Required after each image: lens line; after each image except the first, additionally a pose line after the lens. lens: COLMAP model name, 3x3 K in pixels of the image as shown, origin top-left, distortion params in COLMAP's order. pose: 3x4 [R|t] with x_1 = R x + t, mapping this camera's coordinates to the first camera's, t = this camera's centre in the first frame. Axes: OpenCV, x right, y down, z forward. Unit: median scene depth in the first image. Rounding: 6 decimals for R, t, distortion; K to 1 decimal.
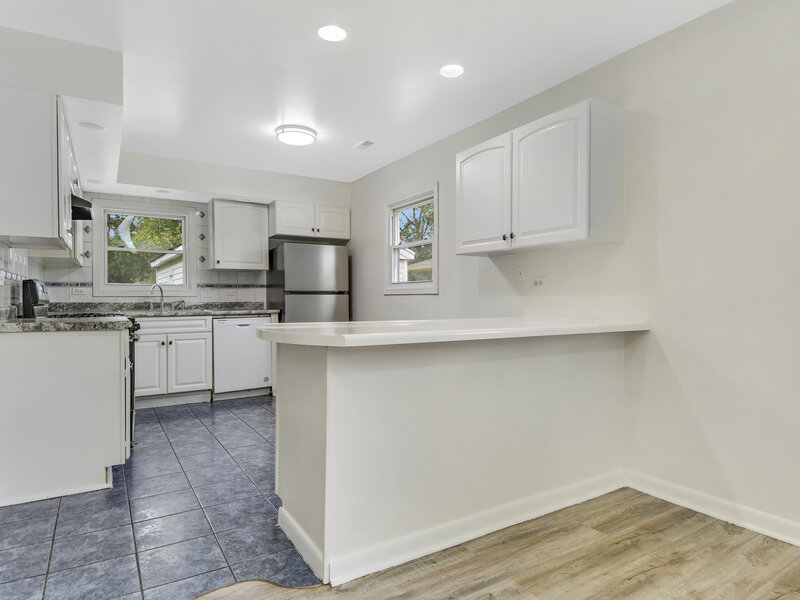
lens RADIAL K [[477.8, 0, 403.0], [0, 477.8, 297.9], [0, 0, 1]] dist [0.055440, -0.052085]
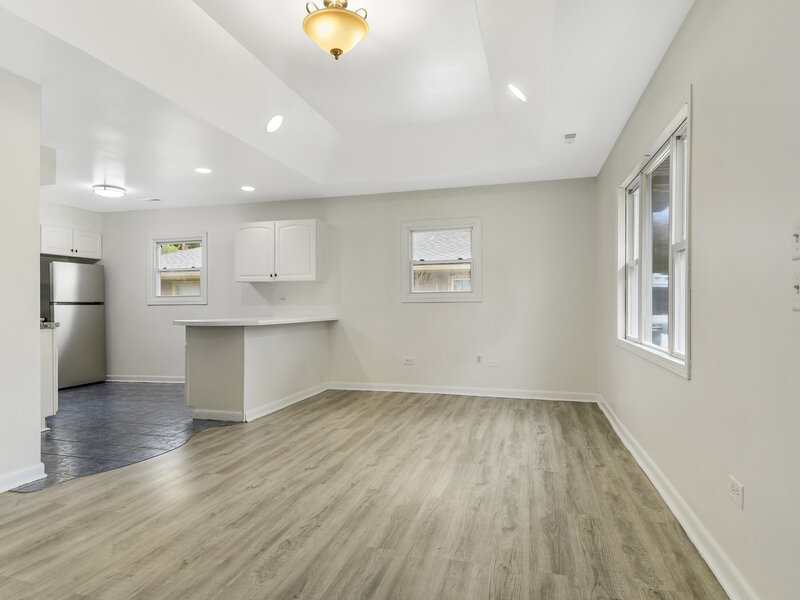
lens RADIAL K [[477.8, 0, 403.0], [0, 477.8, 297.9], [0, 0, 1]] dist [0.055440, -0.052085]
pose [[0.735099, 0.008737, 0.677903, -0.419318], [0.005066, 0.999818, -0.018380, 0.001879], [-0.677940, 0.016945, 0.734922, -0.463243]]
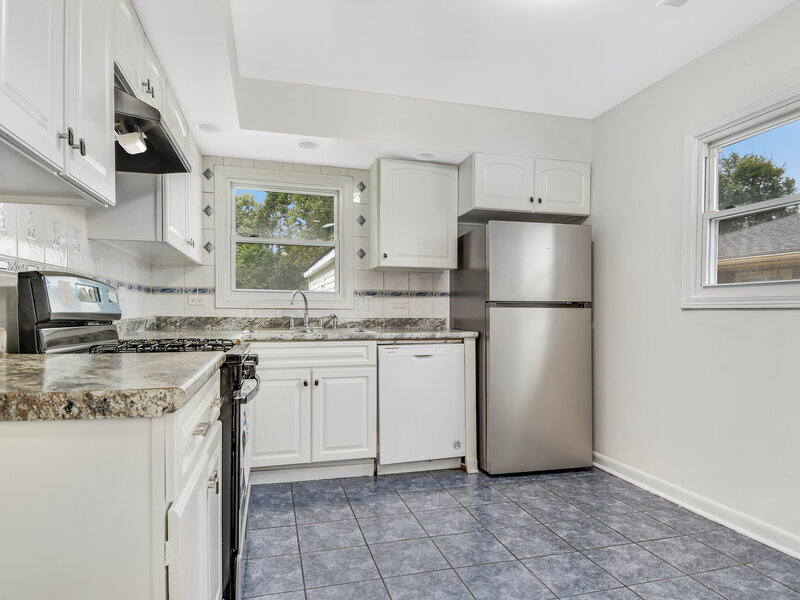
lens RADIAL K [[484.9, 0, 402.2], [0, 484.9, 314.2], [0, 0, 1]] dist [0.021667, -0.000091]
pose [[0.958394, 0.010142, -0.285269, -0.176569], [-0.008478, 0.999939, 0.007067, -0.001411], [0.285324, -0.004355, 0.958421, 0.386249]]
